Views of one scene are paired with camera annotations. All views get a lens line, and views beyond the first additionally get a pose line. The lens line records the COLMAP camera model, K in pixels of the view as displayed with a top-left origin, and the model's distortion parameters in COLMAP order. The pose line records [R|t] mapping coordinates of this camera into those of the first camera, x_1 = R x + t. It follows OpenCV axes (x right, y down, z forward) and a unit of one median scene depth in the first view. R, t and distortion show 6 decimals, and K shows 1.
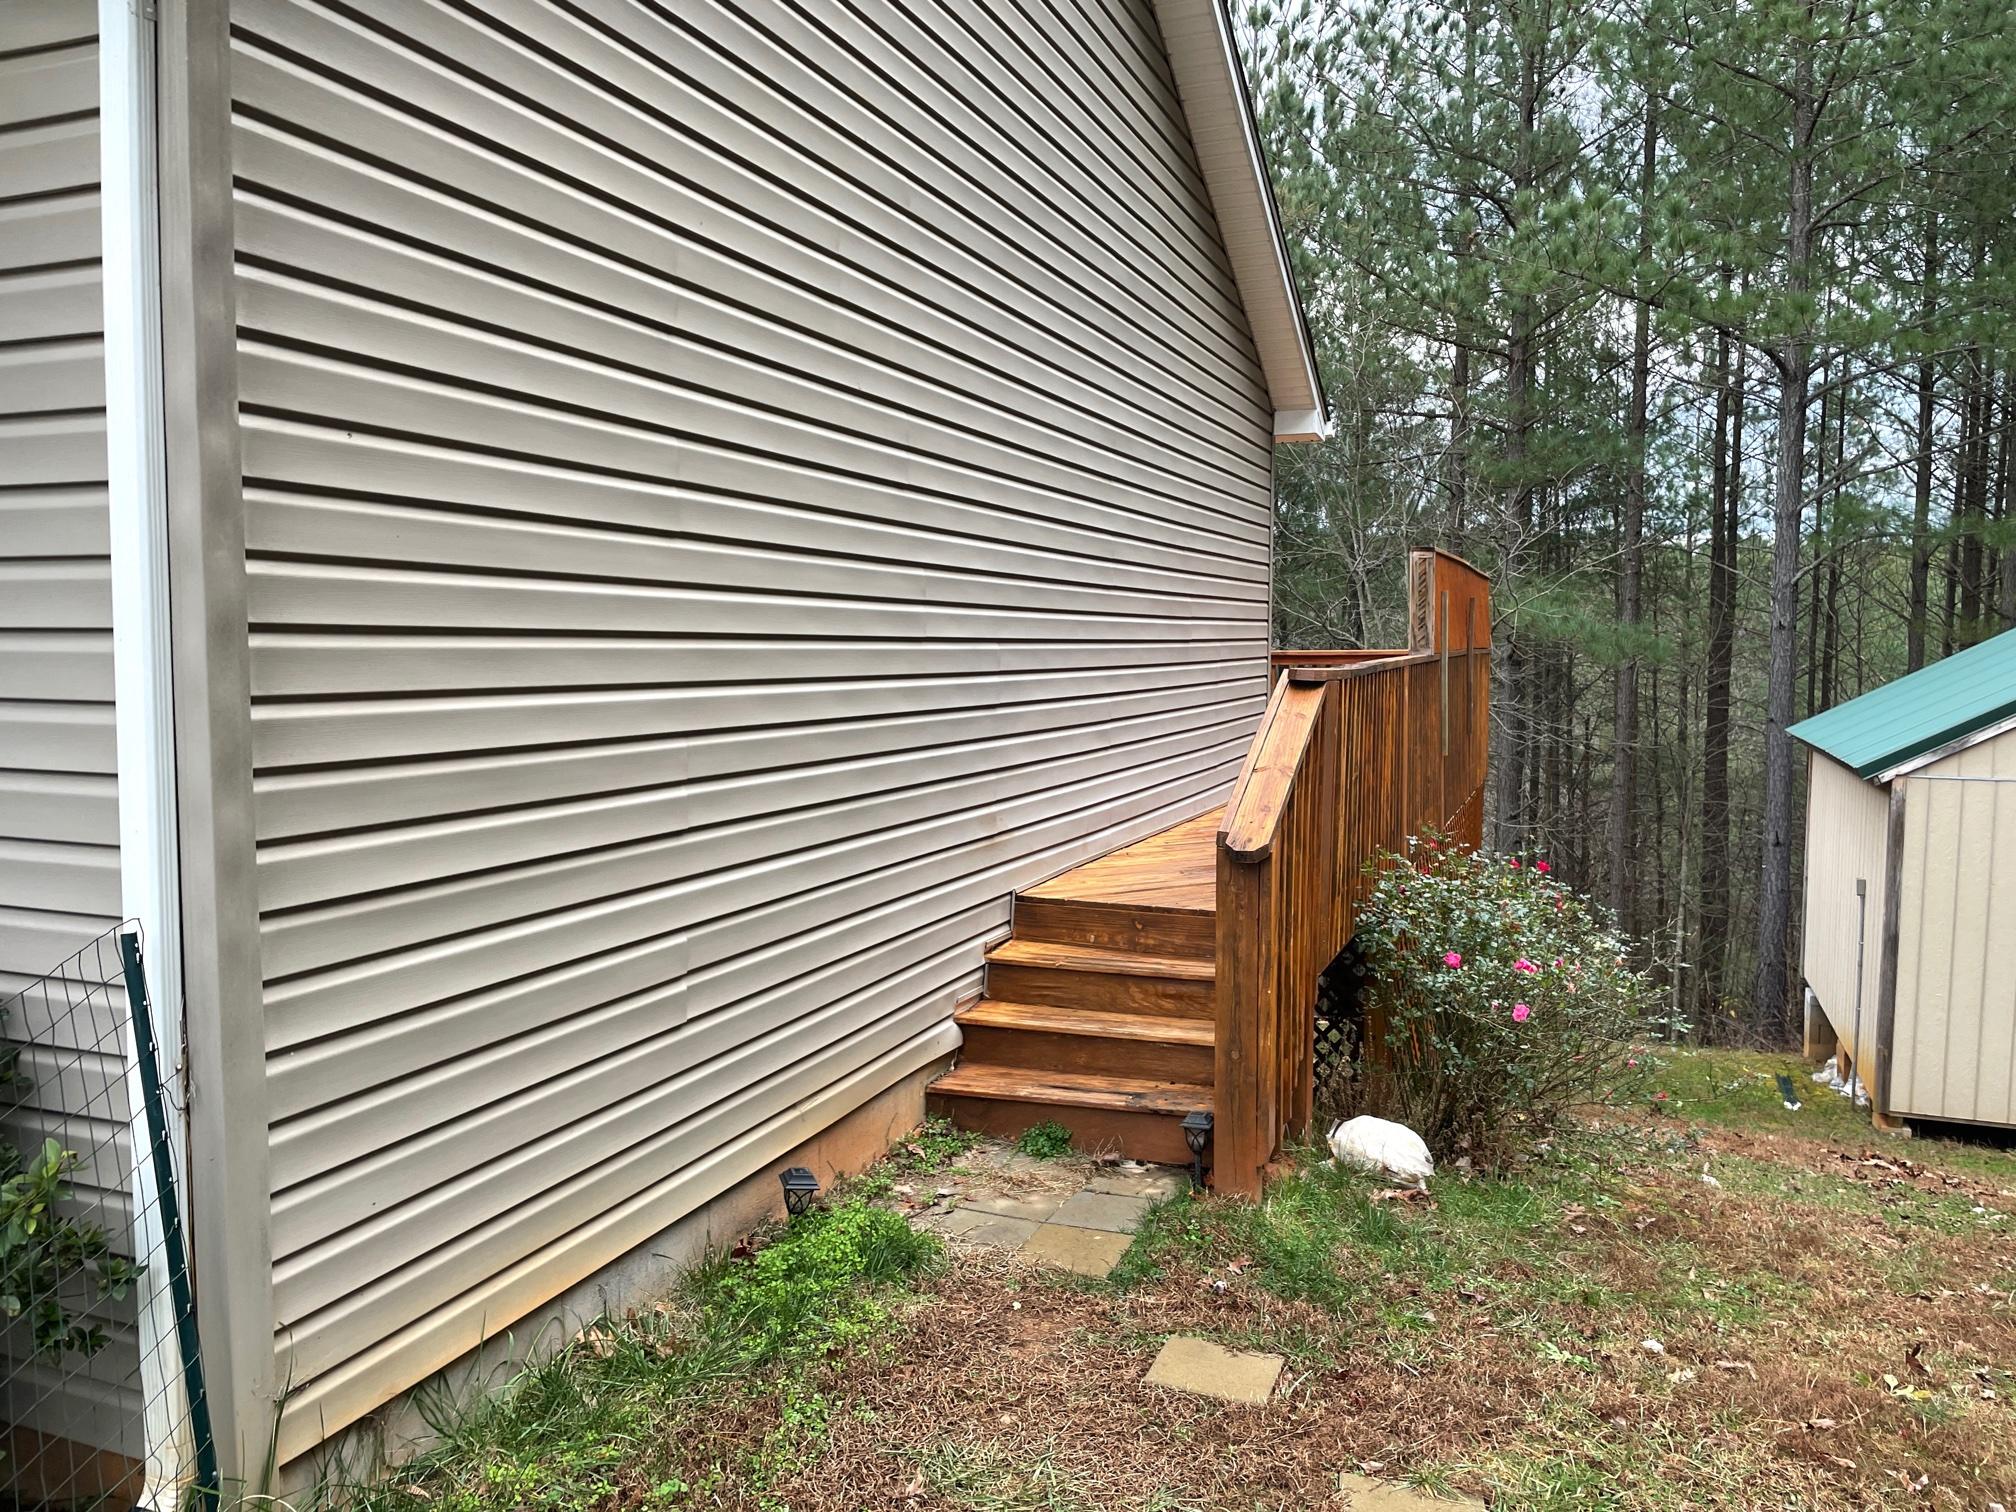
lens RADIAL K [[1508.7, 0, 1013.7], [0, 1508.7, 745.9], [0, 0, 1]] dist [0.061520, -0.081670]
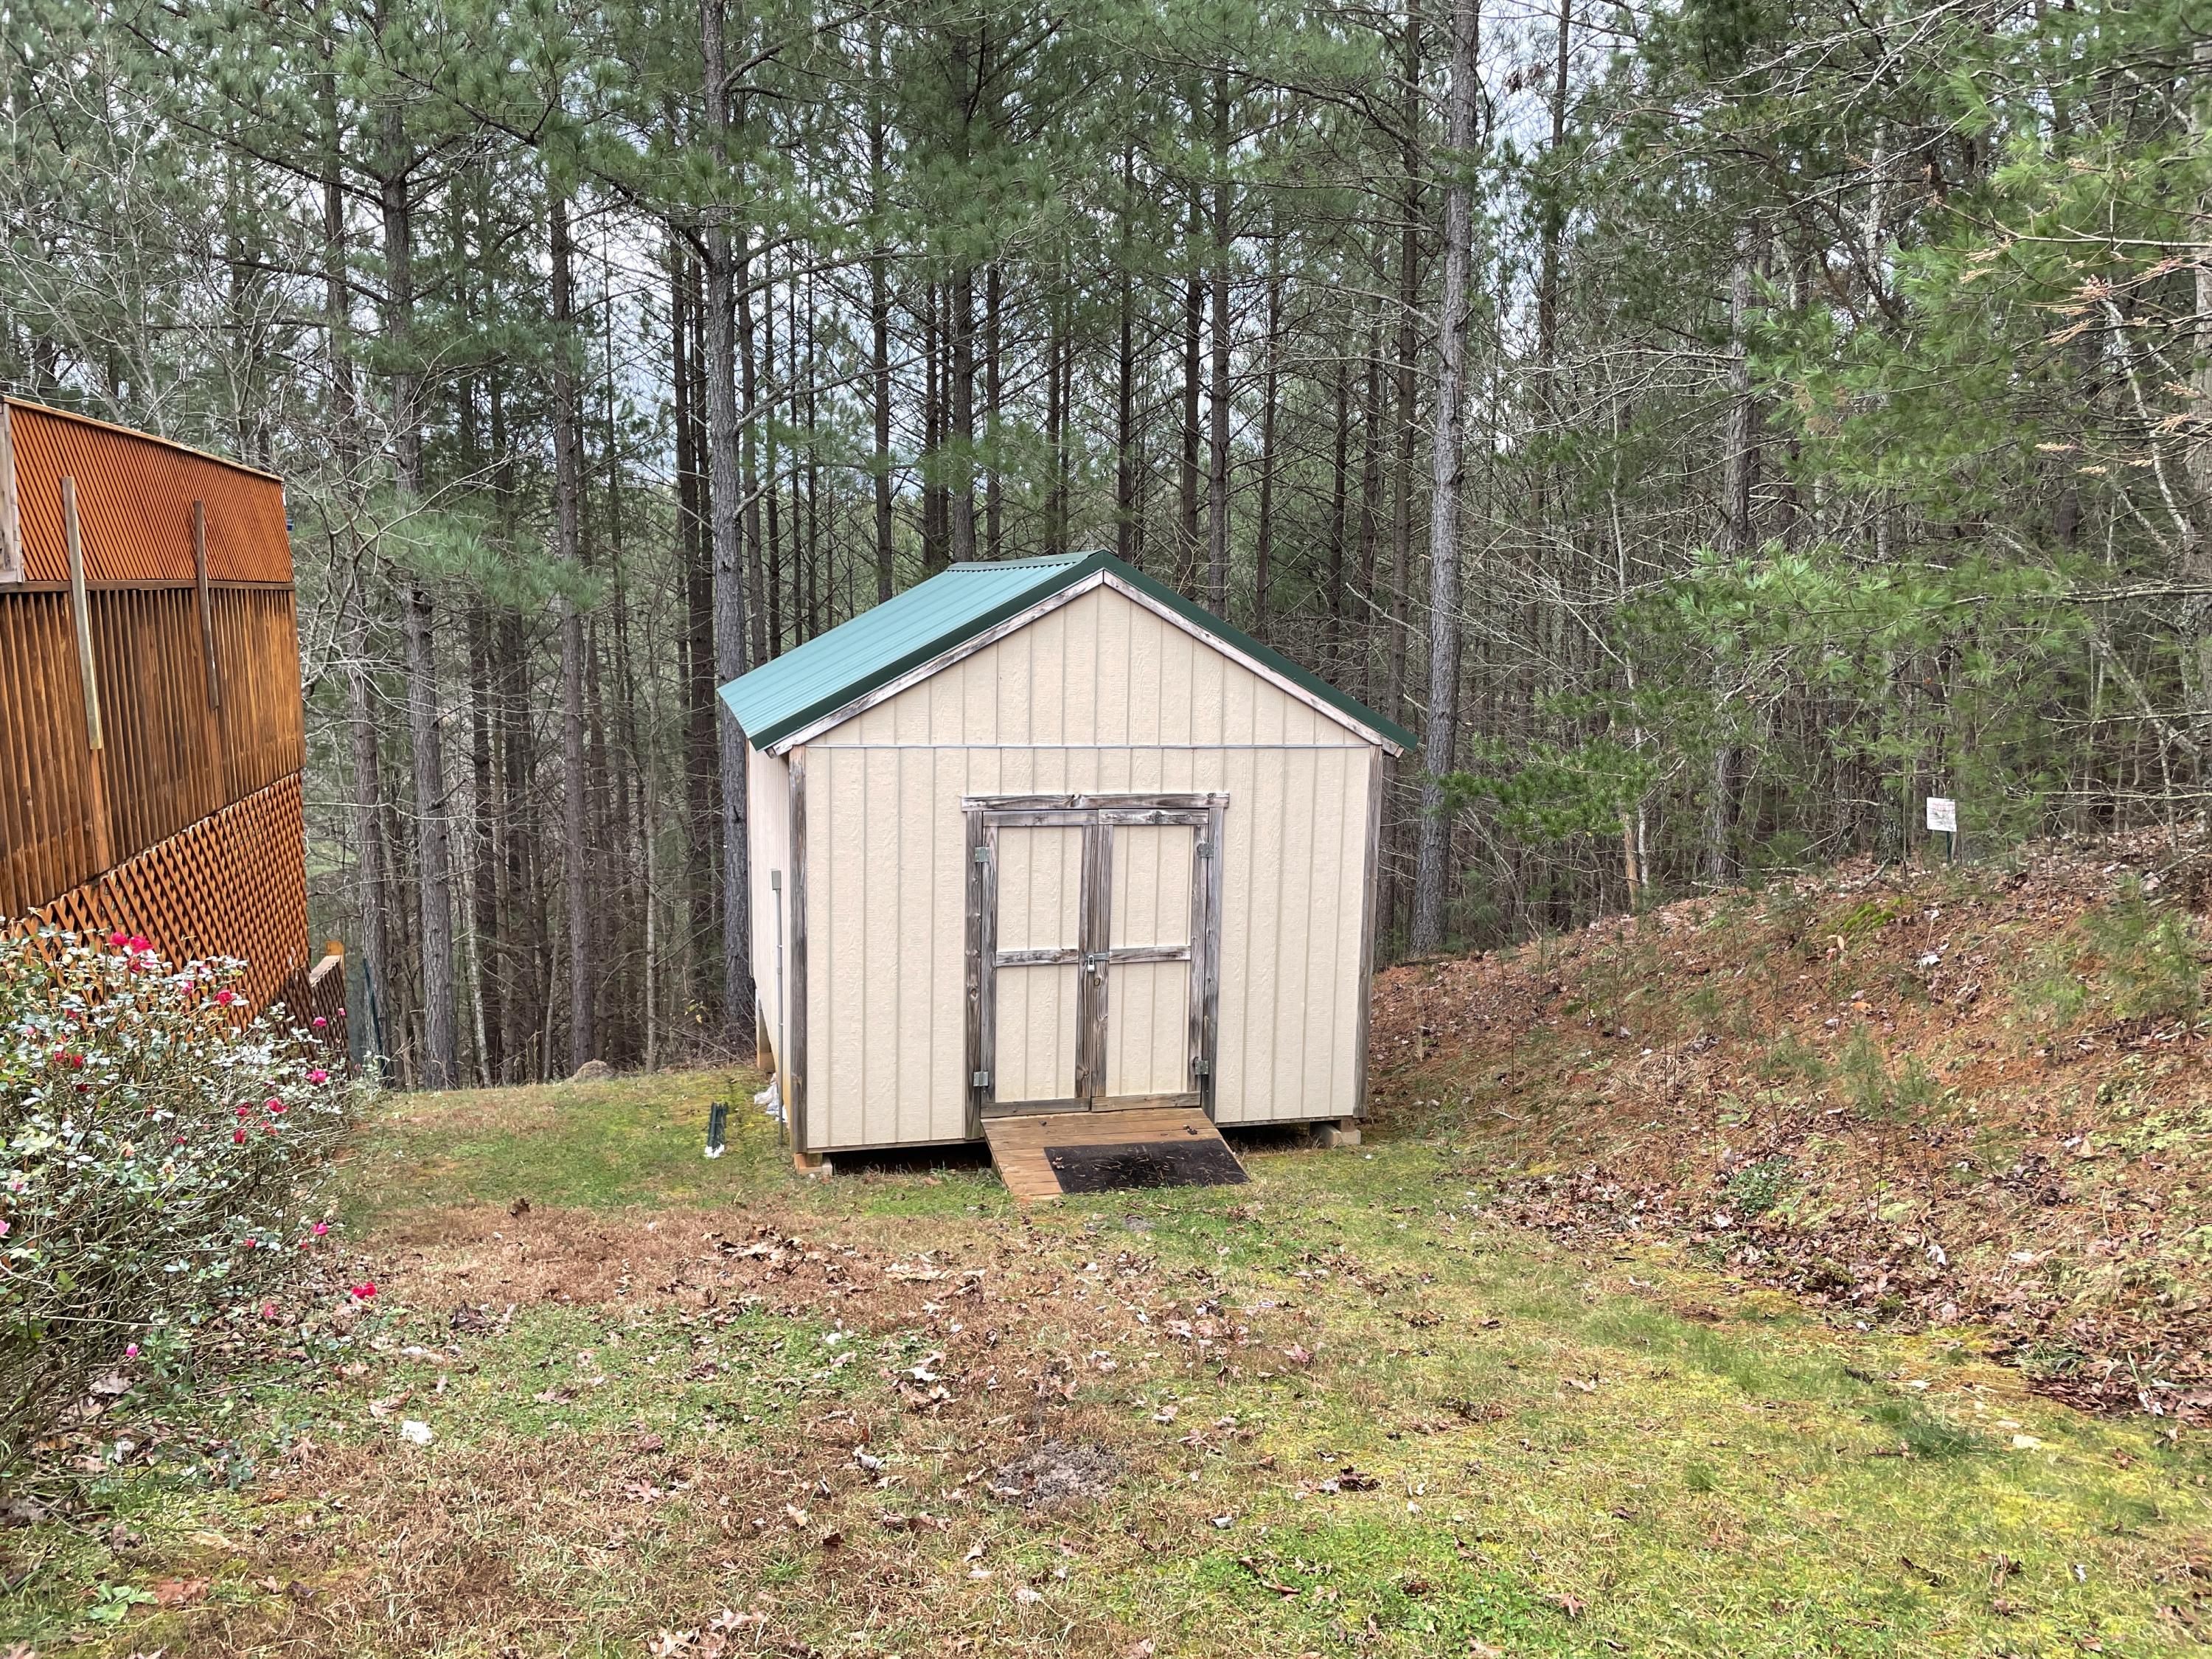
lens RADIAL K [[1655.4, 0, 1098.8], [0, 1655.4, 830.0], [0, 0, 1]] dist [0.061520, -0.081670]
pose [[0.807304, -0.070682, 0.585887, 0.170610], [0.028261, 0.996293, 0.081253, -0.002770], [-0.589458, -0.049038, 0.806309, 0.171161]]
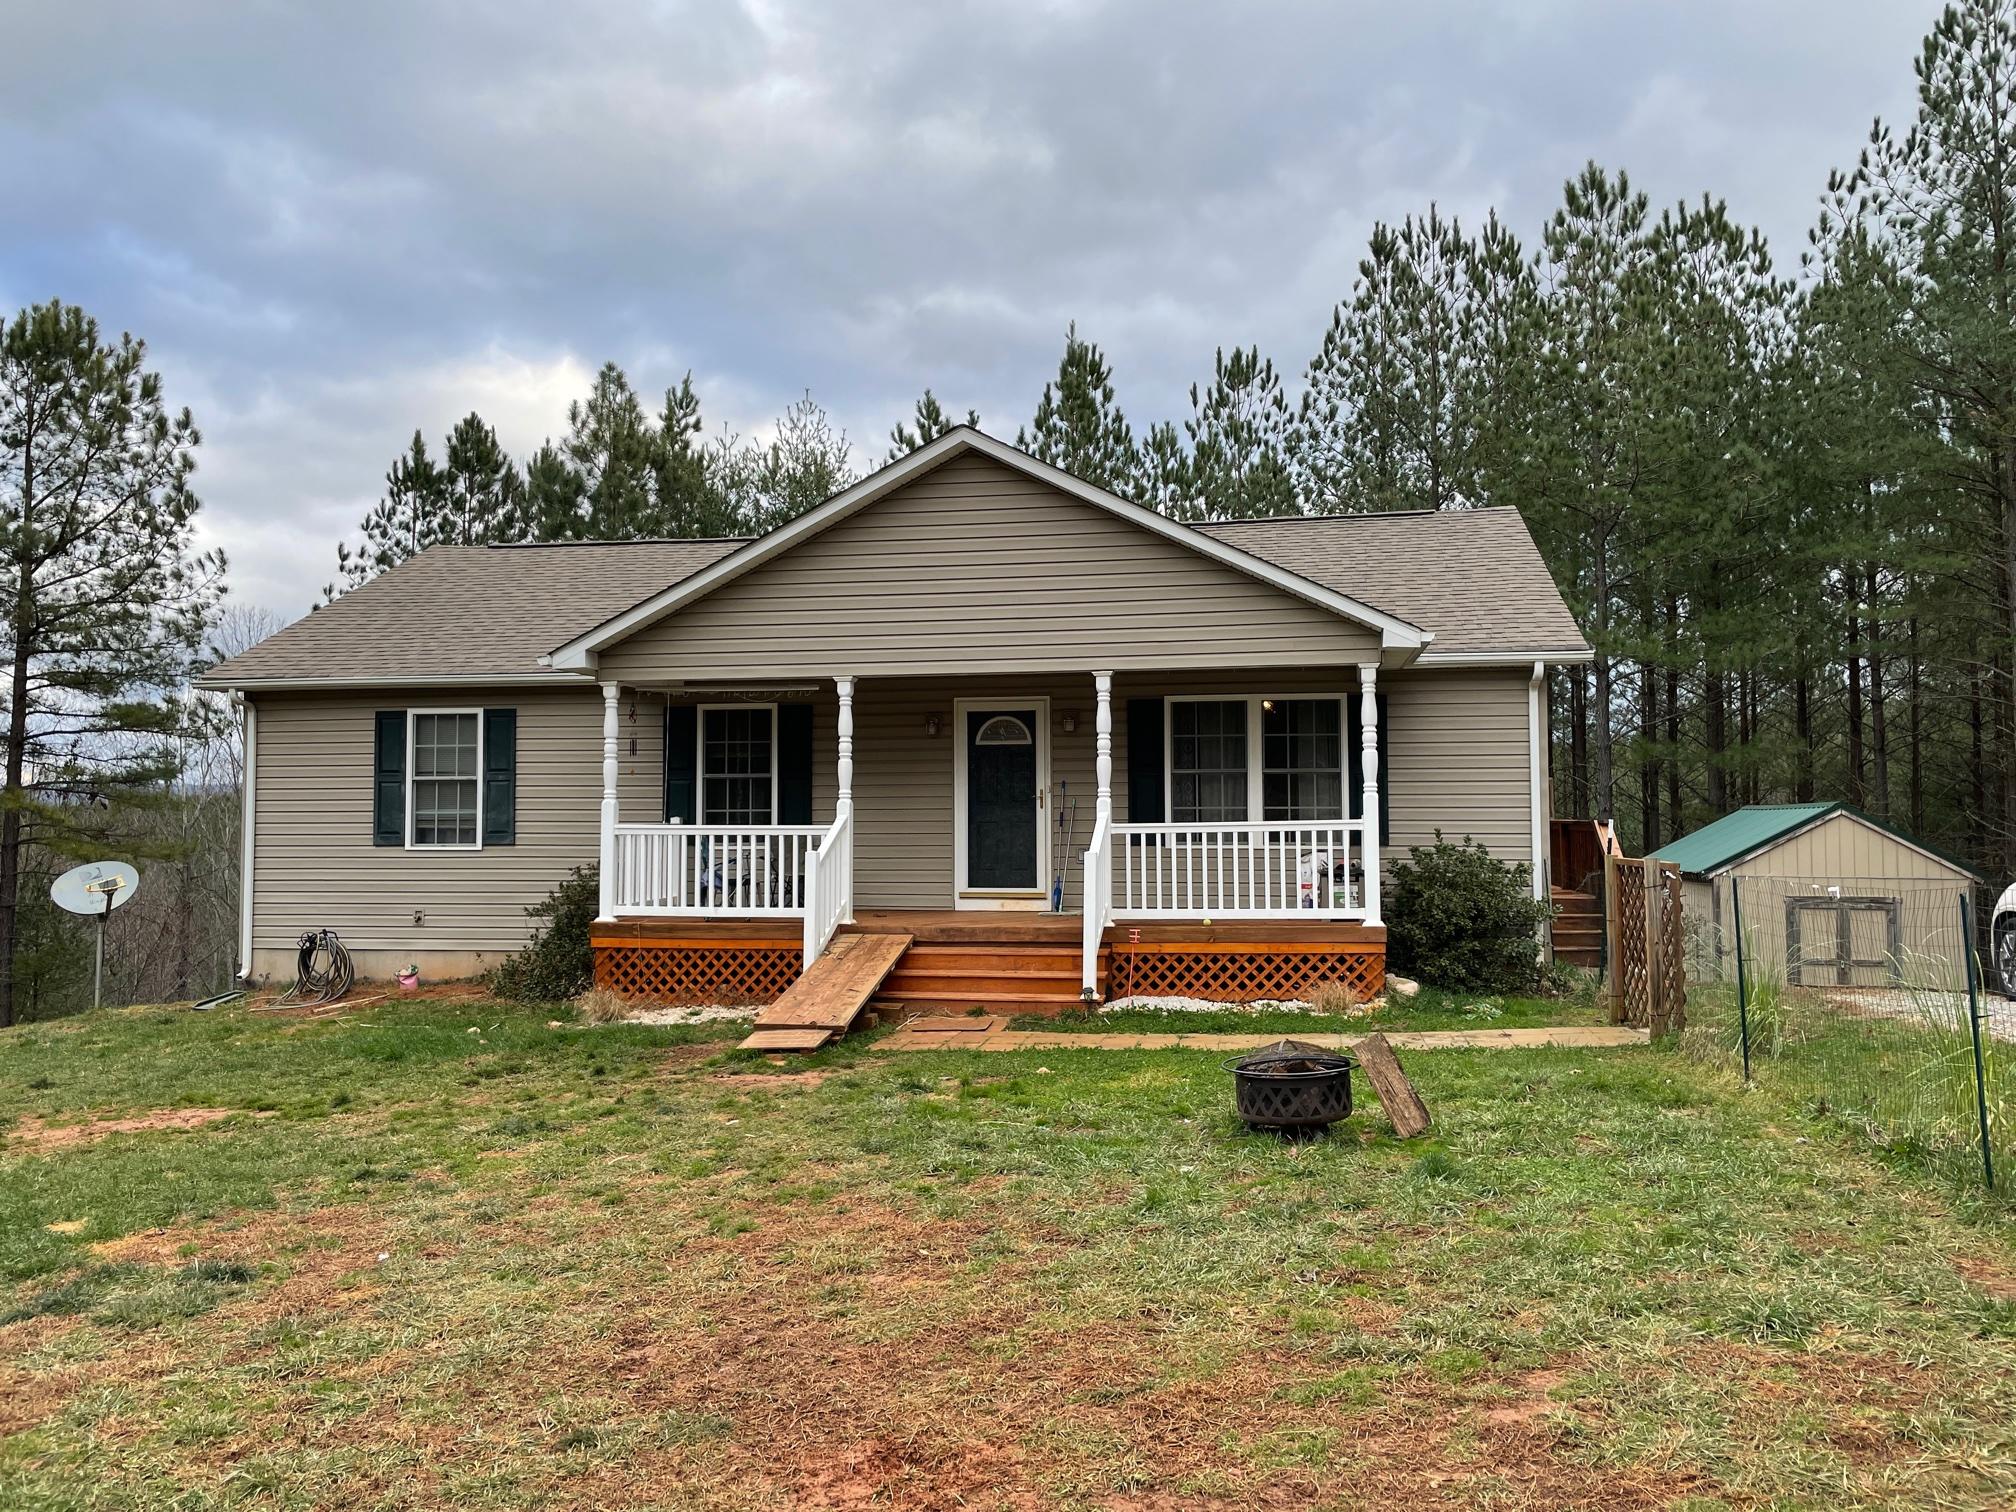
lens RADIAL K [[1508.7, 0, 1009.5], [0, 1508.7, 752.5], [0, 0, 1]] dist [0.061520, -0.081670]
pose [[0.981888, 0.007466, 0.189315, -0.754971], [0.015502, 0.992707, -0.119553, 0.080570], [-0.188827, 0.120322, 0.974611, -0.876160]]
